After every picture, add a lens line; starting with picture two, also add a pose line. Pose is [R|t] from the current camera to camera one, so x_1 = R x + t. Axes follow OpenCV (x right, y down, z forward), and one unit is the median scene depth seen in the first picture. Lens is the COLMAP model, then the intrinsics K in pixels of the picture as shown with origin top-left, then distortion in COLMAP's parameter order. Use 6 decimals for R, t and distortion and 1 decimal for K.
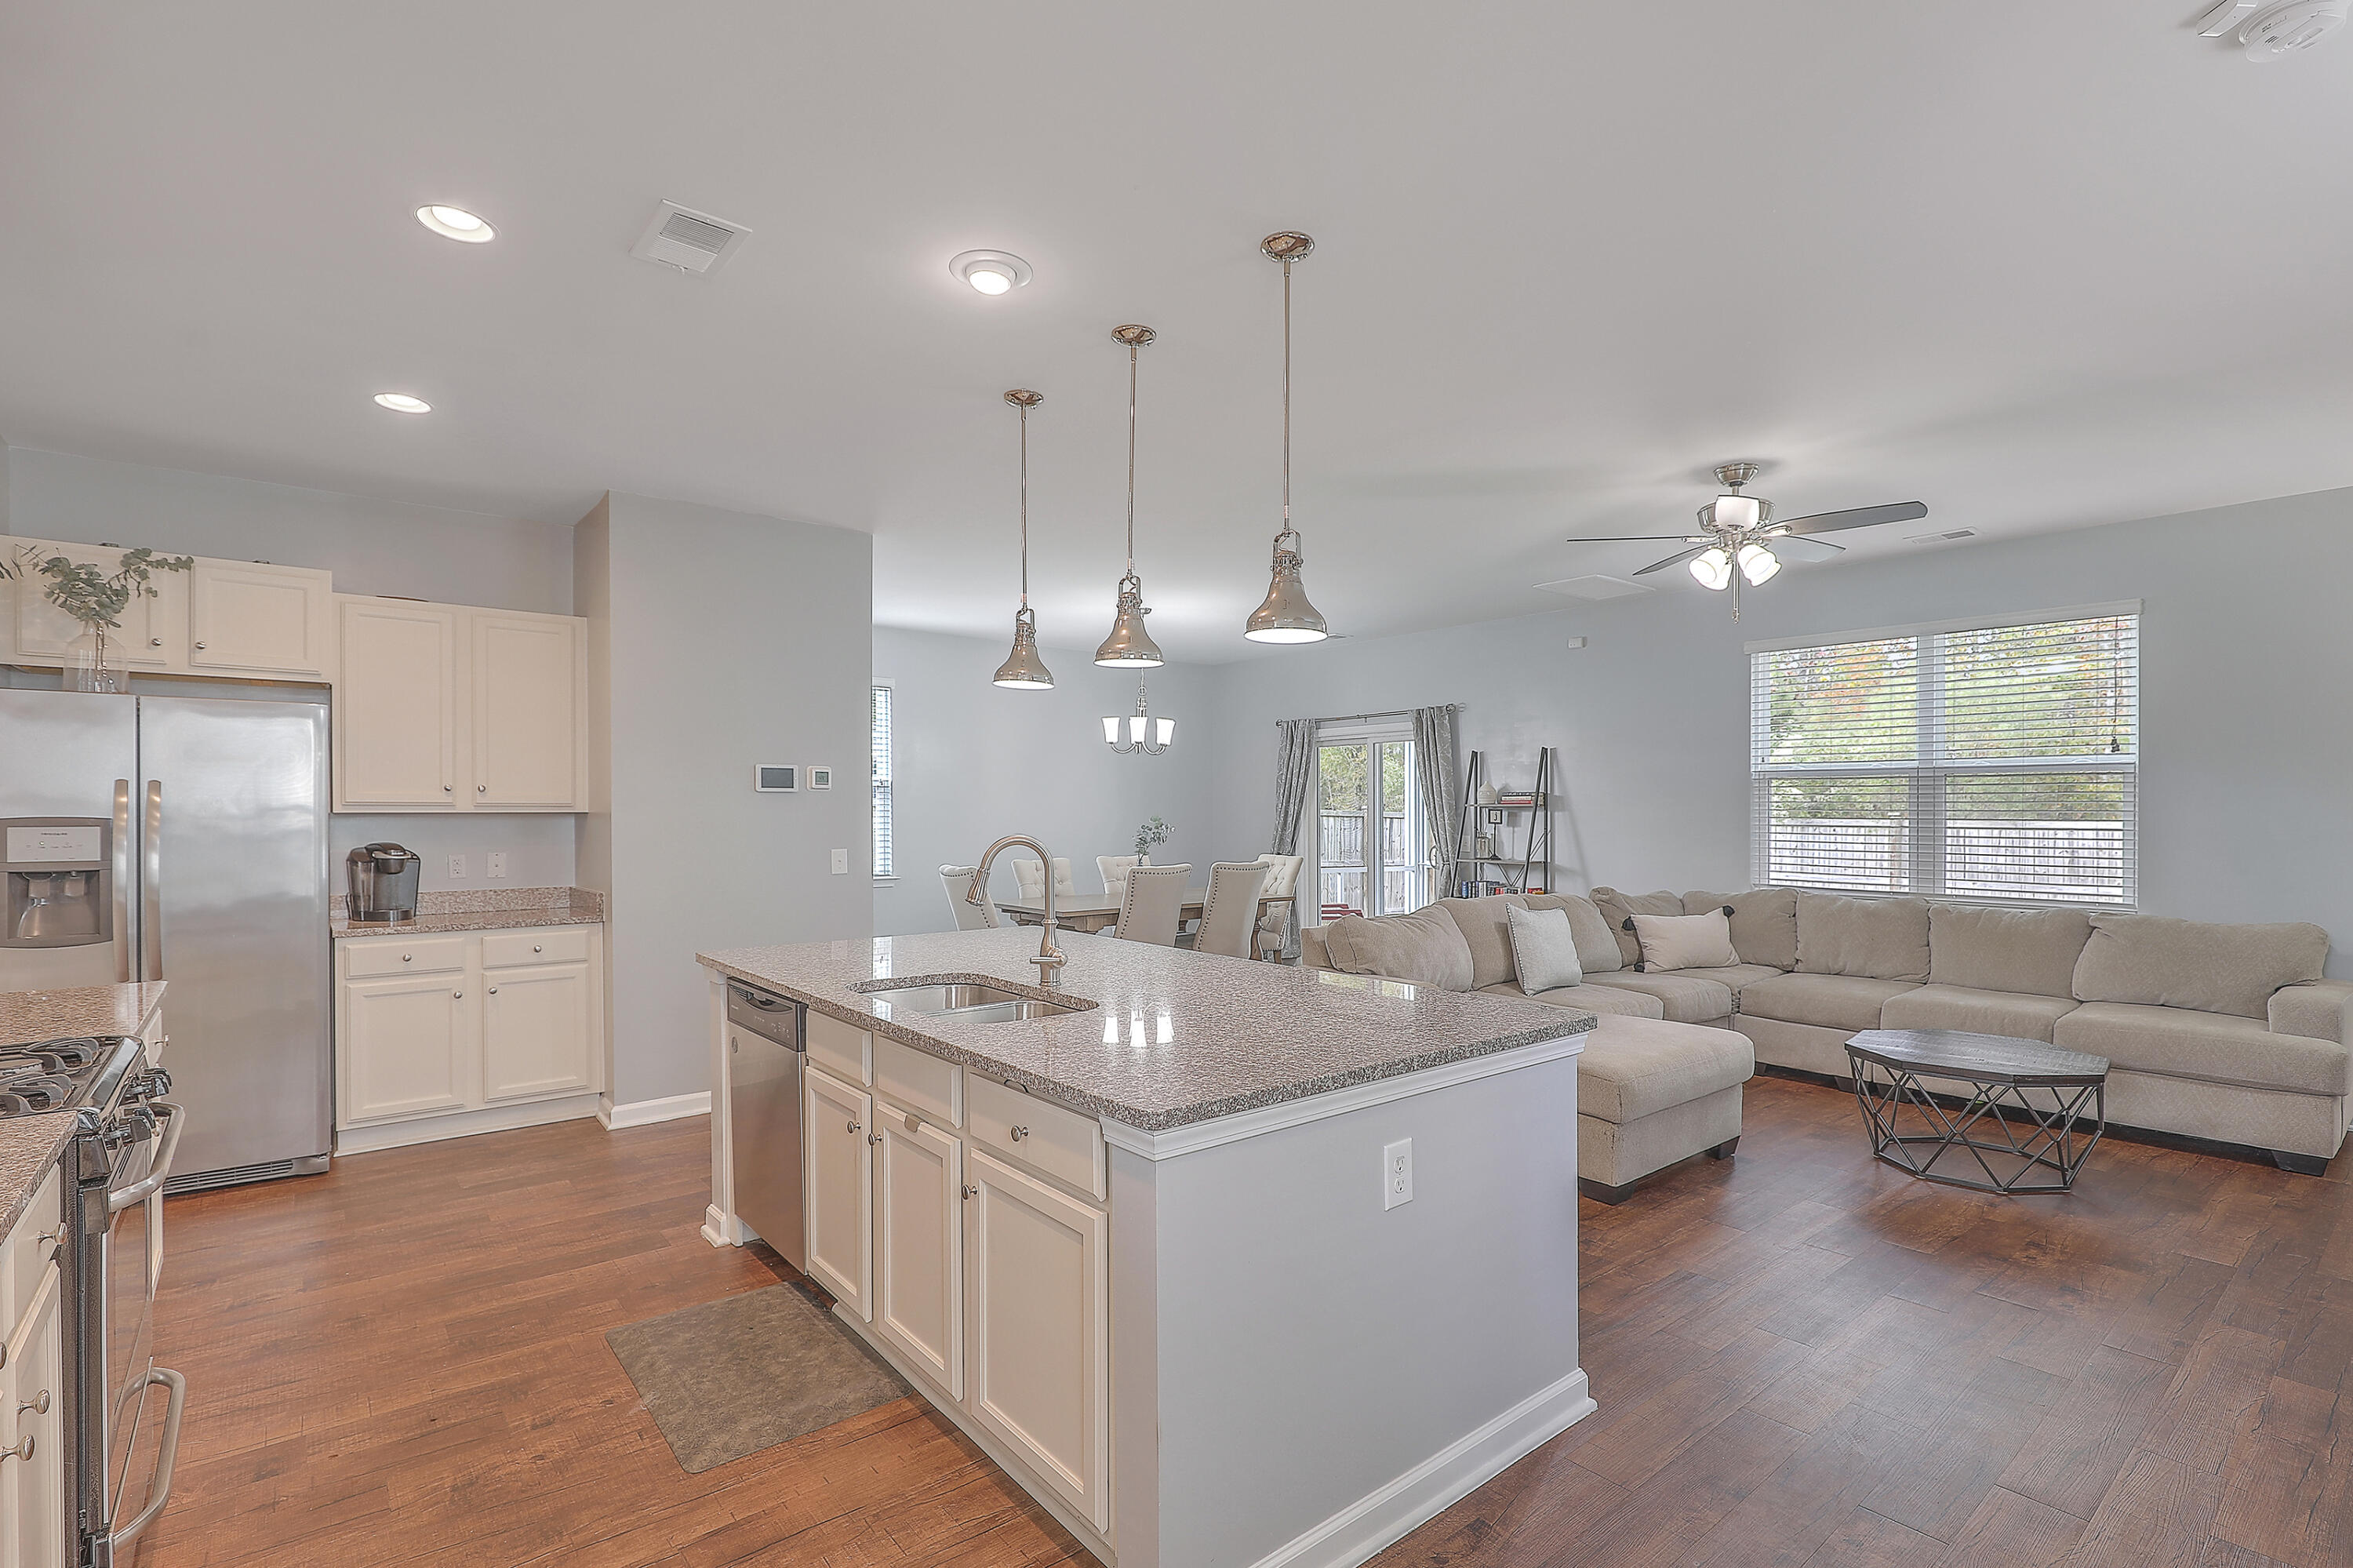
lens RADIAL K [[1089.7, 0, 1192.3], [0, 1089.7, 816.1], [0, 0, 1]] dist [0.001147, -0.000114]
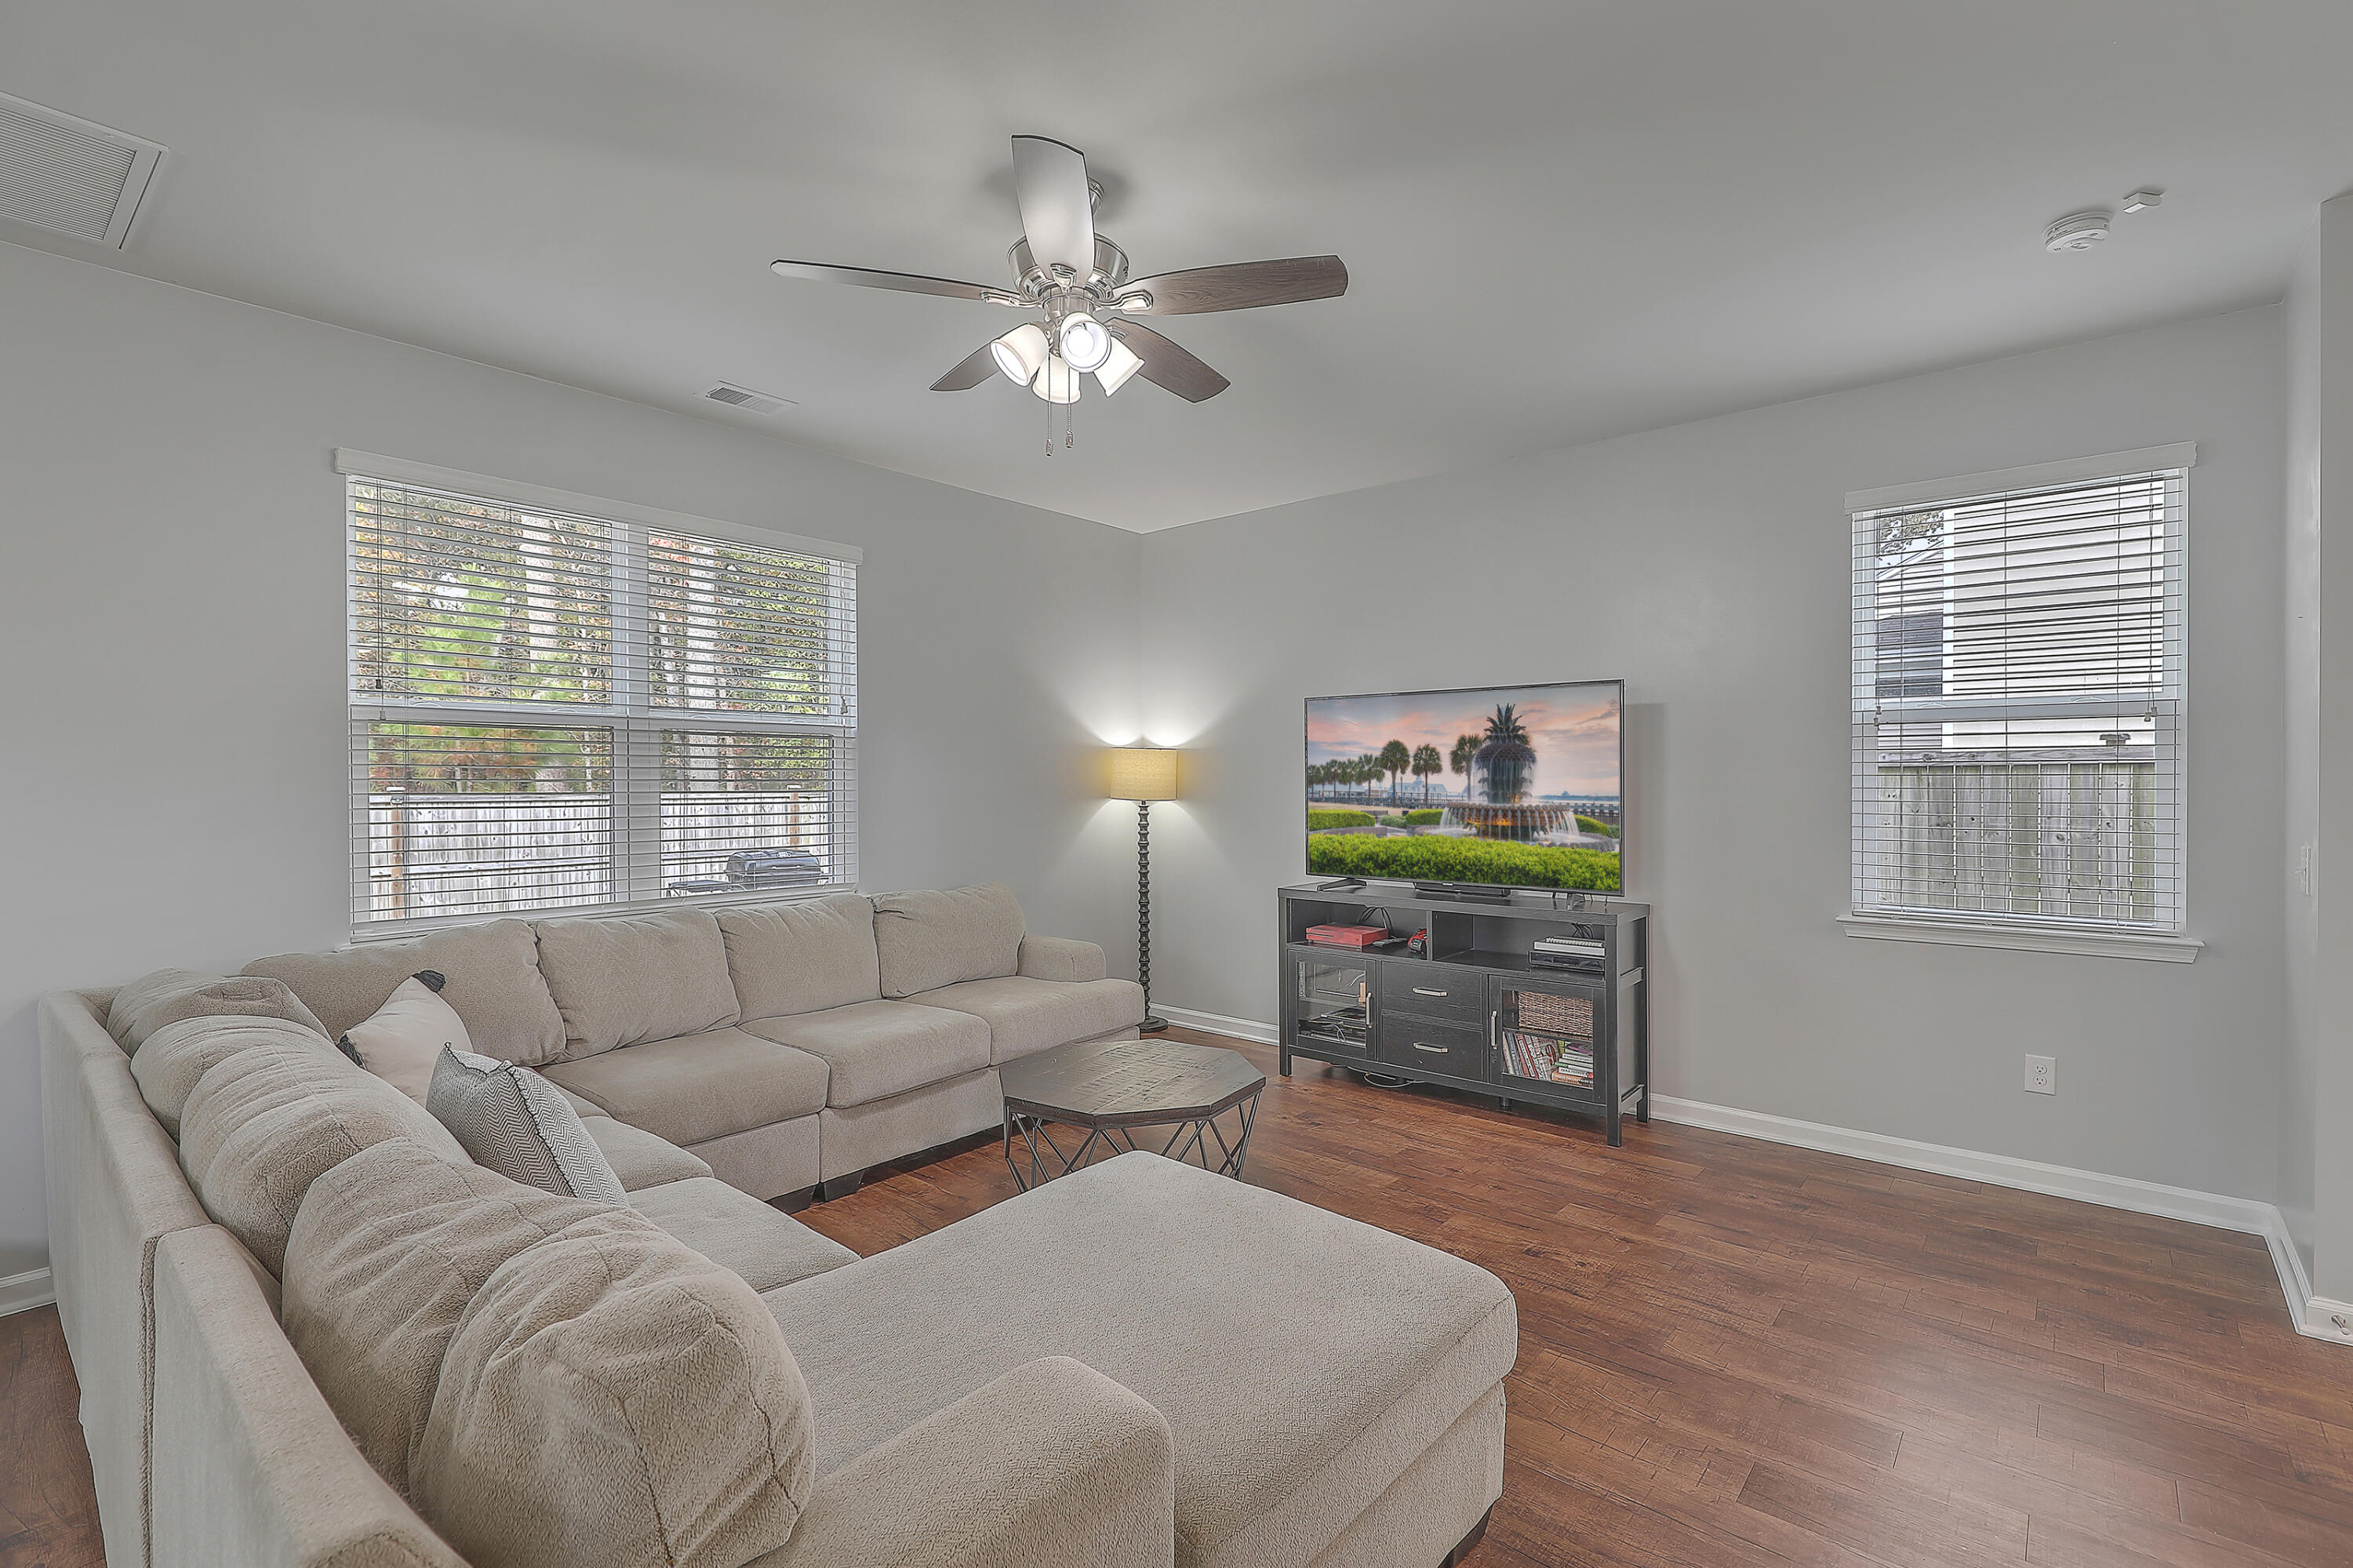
lens RADIAL K [[1072.3, 0, 1185.7], [0, 1072.3, 780.6], [0, 0, 1]] dist [0.002152, 0.000250]
pose [[-0.177168, -0.001536, 0.984179, -0.076570], [0.007775, 0.999965, 0.002960, -0.005195], [-0.984150, 0.008176, -0.177150, 0.956394]]
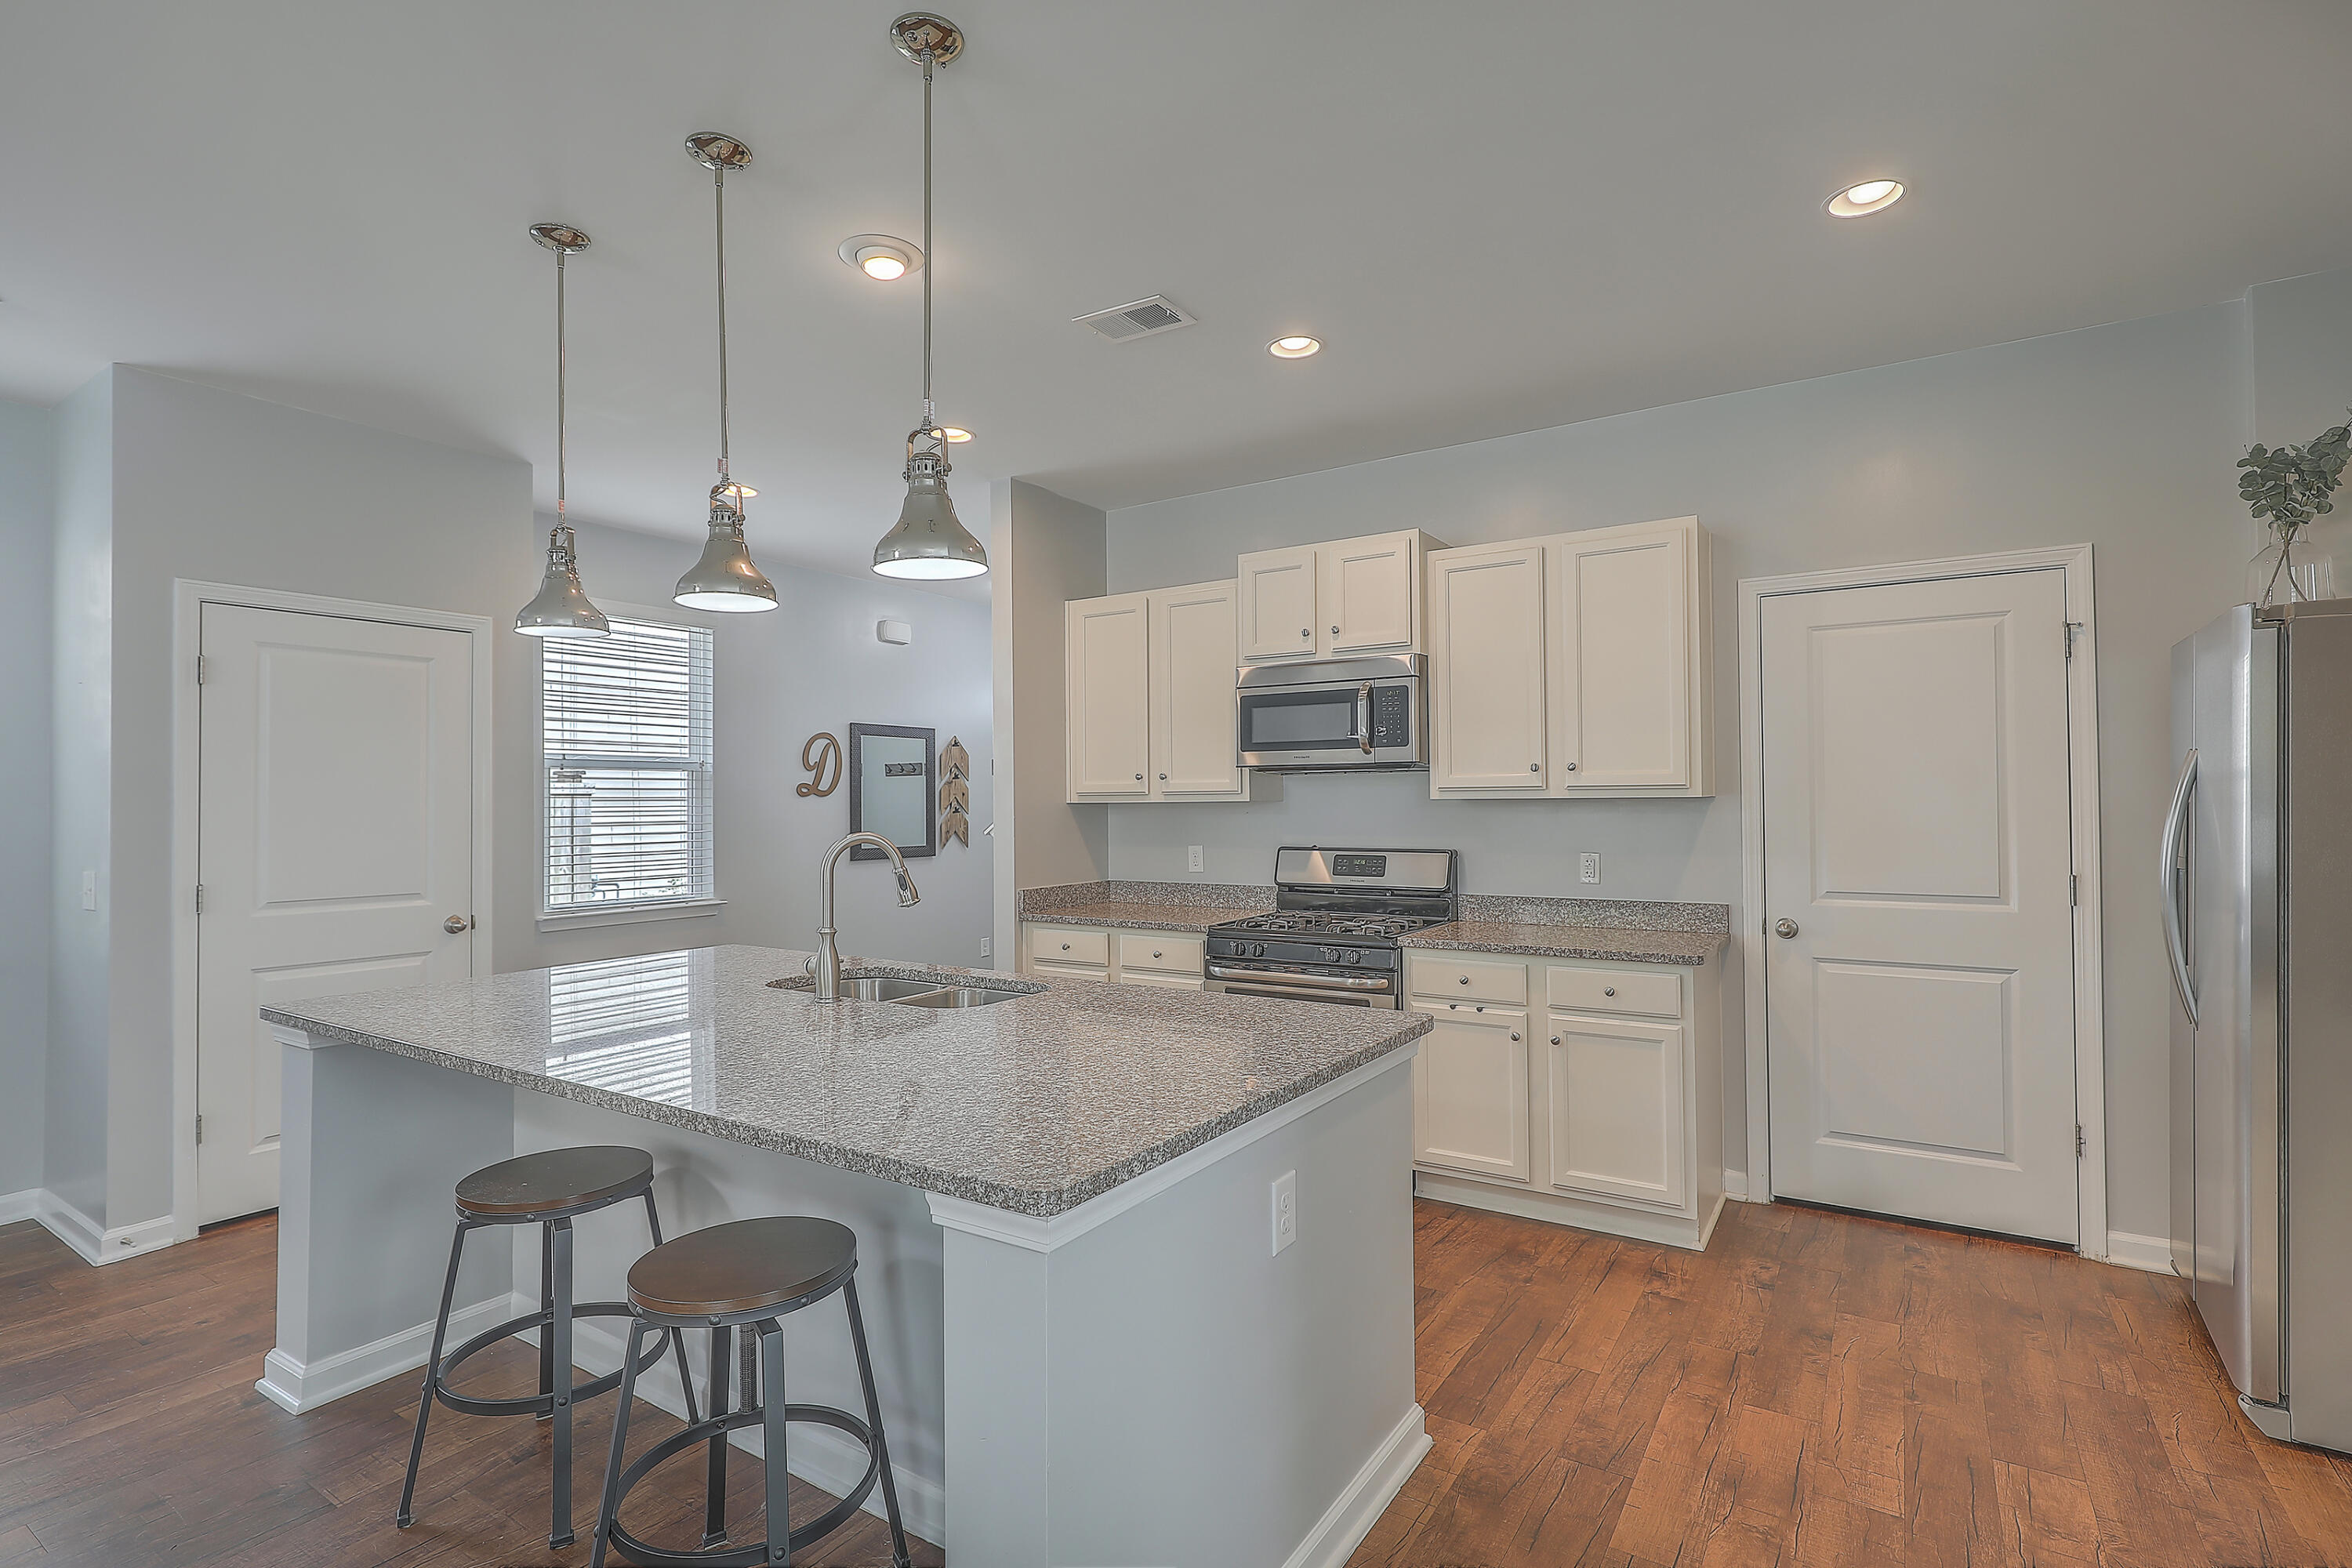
lens RADIAL K [[1109.0, 0, 1176.0], [0, 1109.0, 784.0], [0, 0, 1]] dist [-0.001545, -0.000198]
pose [[-0.954547, 0.004937, -0.298020, -0.079530], [0.008824, 0.999893, -0.011697, -0.005664], [0.297930, -0.013795, -0.954488, 1.176646]]
